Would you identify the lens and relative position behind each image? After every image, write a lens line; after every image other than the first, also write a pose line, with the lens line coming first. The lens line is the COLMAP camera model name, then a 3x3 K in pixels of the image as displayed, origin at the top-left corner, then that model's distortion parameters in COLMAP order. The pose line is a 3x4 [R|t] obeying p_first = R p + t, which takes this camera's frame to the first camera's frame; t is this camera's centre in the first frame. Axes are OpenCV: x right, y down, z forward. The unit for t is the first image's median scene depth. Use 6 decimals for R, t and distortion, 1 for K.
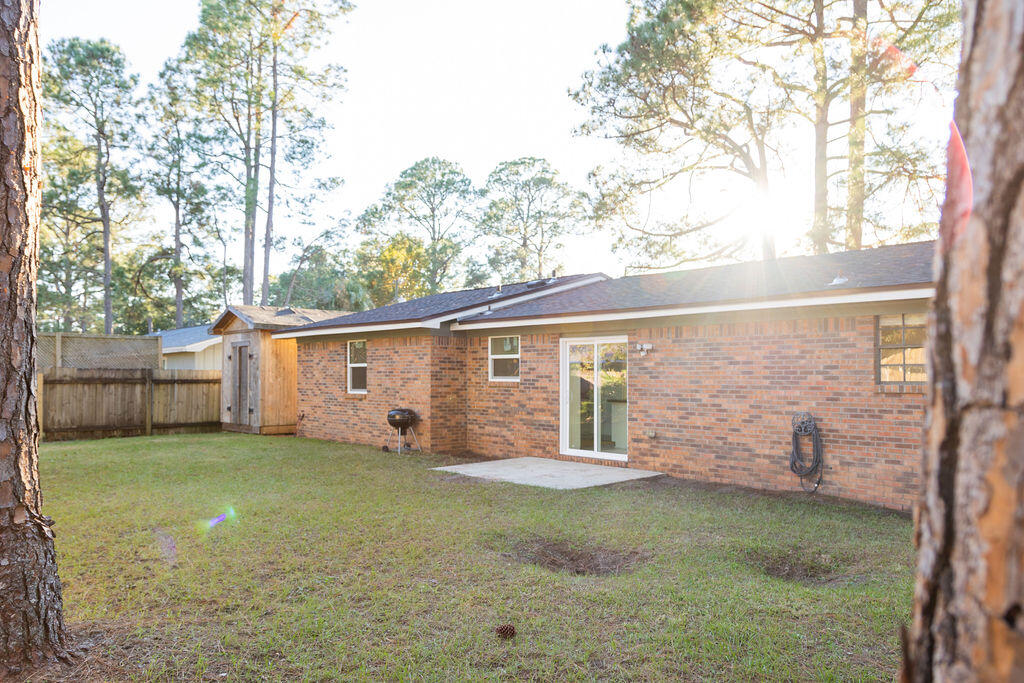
lens RADIAL K [[705.5, 0, 511.0], [0, 705.5, 352.2], [0, 0, 1]] dist [0.000614, -0.000142]
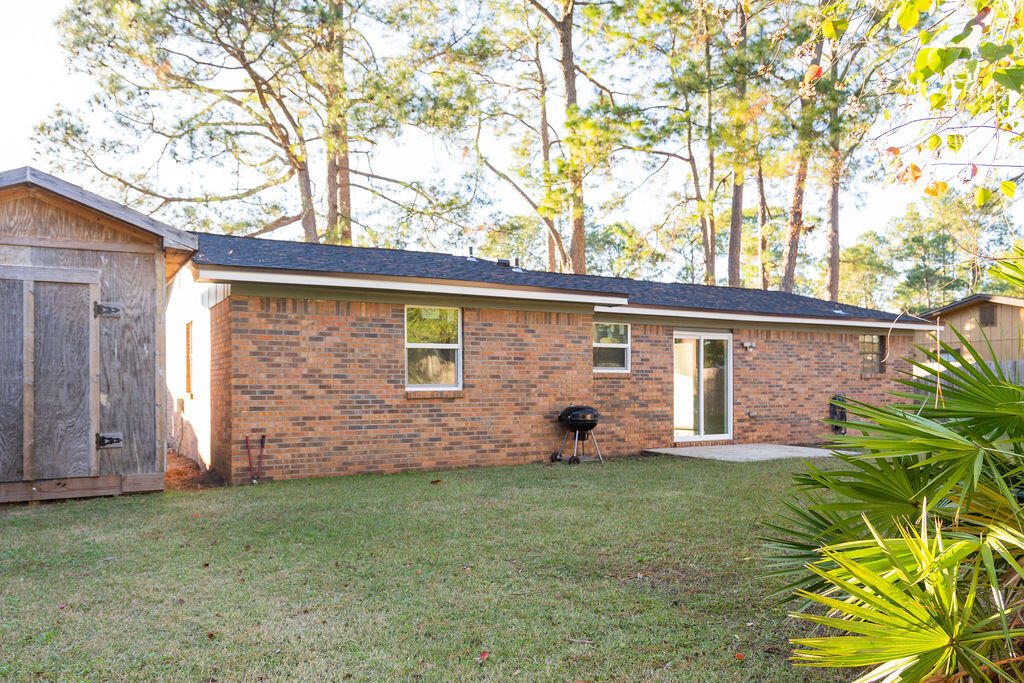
lens RADIAL K [[714.1, 0, 512.5], [0, 714.1, 383.7], [0, 0, 1]] dist [-0.000615, -0.001442]
pose [[0.279921, -0.000682, 0.960023, -0.812677], [-0.028461, 0.999554, 0.009009, 0.044585], [-0.959601, -0.029845, 0.279777, 0.752436]]
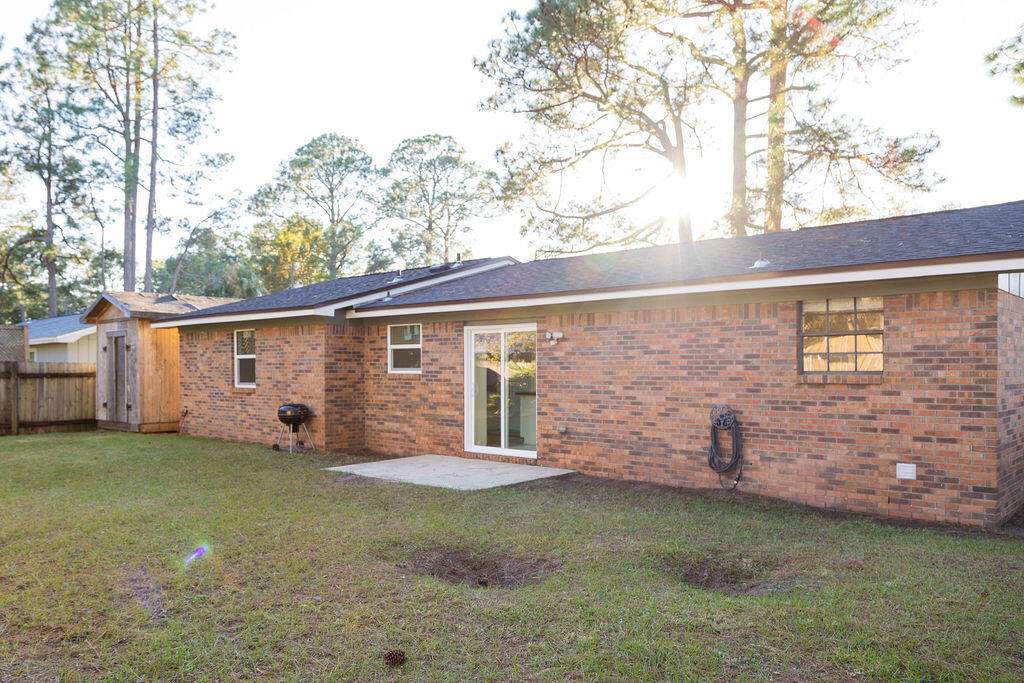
lens RADIAL K [[736.7, 0, 460.5], [0, 736.7, 359.4], [0, 0, 1]] dist [-0.001457, 0.001849]
pose [[0.998389, -0.004437, 0.056563, 0.007695], [0.003152, 0.999736, 0.022779, 0.001104], [-0.056649, -0.022564, 0.998139, 0.027909]]
